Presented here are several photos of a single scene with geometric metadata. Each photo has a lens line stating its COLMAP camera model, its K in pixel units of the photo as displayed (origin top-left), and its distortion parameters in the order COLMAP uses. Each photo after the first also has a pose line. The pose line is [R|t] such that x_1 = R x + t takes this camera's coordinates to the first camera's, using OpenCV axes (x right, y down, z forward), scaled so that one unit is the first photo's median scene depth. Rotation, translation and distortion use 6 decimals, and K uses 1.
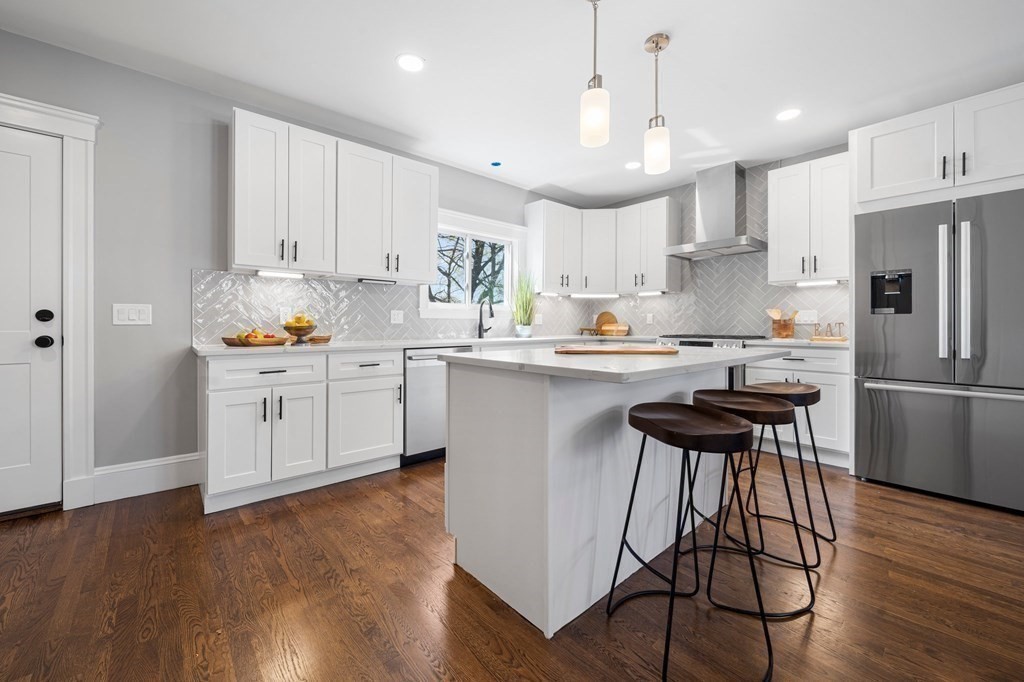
lens RADIAL K [[395.4, 0, 509.7], [0, 395.4, 325.9], [0, 0, 1]] dist [-0.008094, 0.000048]
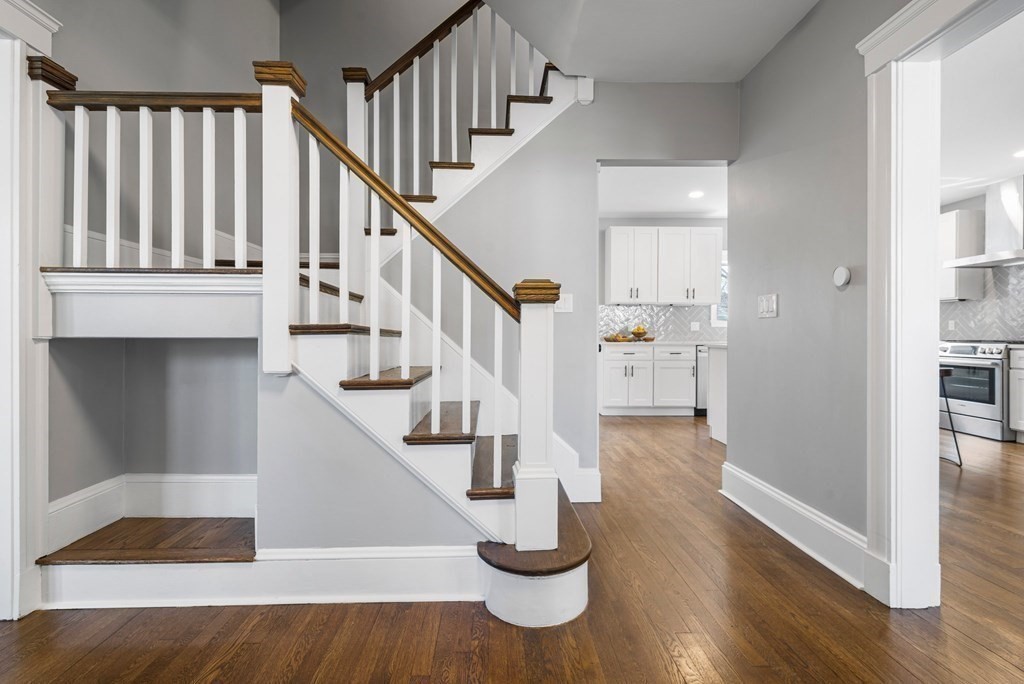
lens RADIAL K [[476.1, 0, 509.9], [0, 476.1, 334.0], [0, 0, 1]] dist [-0.003576, -0.000882]
pose [[0.766523, 0.000753, -0.642216, 0.429367], [-0.003470, 0.999990, -0.002969, 0.018066], [0.642207, 0.004504, 0.766518, -1.075856]]
